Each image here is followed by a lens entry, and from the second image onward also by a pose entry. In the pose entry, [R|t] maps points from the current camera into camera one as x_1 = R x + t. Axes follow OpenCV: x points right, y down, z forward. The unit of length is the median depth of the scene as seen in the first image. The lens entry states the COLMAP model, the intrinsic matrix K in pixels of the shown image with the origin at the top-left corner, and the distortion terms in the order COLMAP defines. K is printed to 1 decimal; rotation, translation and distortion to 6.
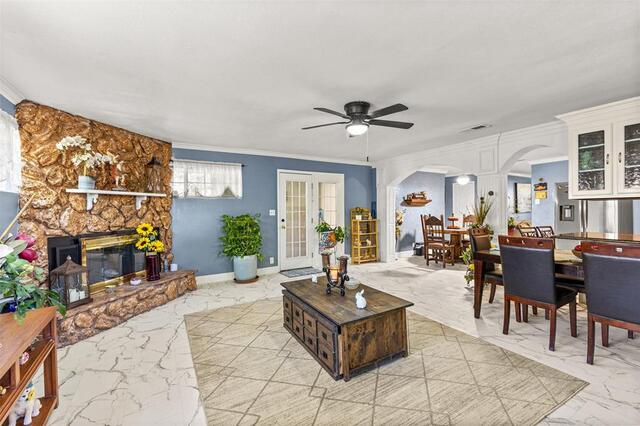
lens RADIAL K [[277.2, 0, 323.1], [0, 277.2, 209.4], [0, 0, 1]] dist [0.009645, -0.001020]
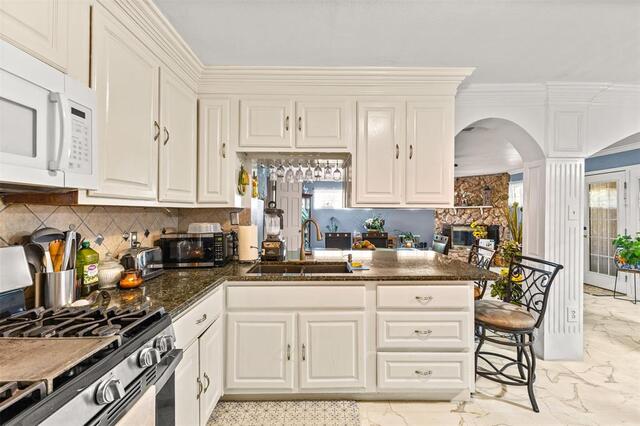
lens RADIAL K [[277.2, 0, 322.7], [0, 277.2, 210.1], [0, 0, 1]] dist [0.009645, -0.001020]
pose [[-0.511033, -0.002948, -0.859556, 1.627676], [0.001516, 0.999989, -0.004331, -0.026390], [0.859560, -0.003516, -0.511023, 1.089162]]
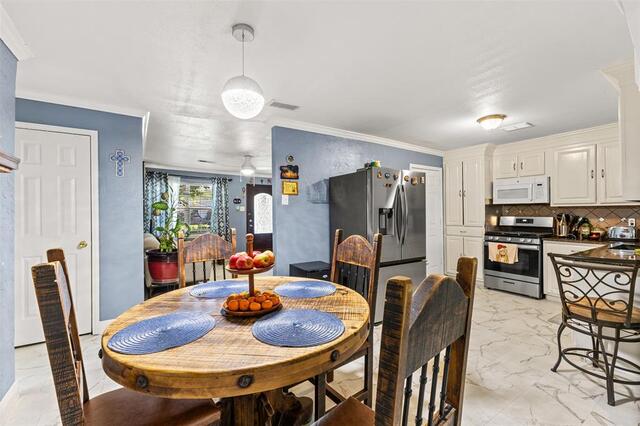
lens RADIAL K [[277.2, 0, 320.7], [0, 277.2, 212.6], [0, 0, 1]] dist [0.009645, -0.001020]
pose [[-0.039149, 0.005356, 0.999219, 0.435049], [-0.001710, 0.999984, -0.005427, -0.002379], [-0.999232, -0.001921, -0.039140, 1.670578]]
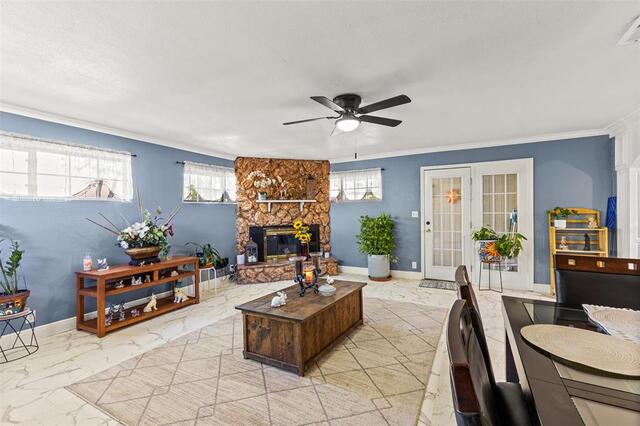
lens RADIAL K [[277.2, 0, 320.3], [0, 277.2, 209.8], [0, 0, 1]] dist [0.009645, -0.001020]
pose [[0.505608, -0.000313, -0.862763, 0.682410], [0.005957, 0.999977, 0.003128, -0.012219], [0.862743, -0.006721, 0.505598, 0.363072]]
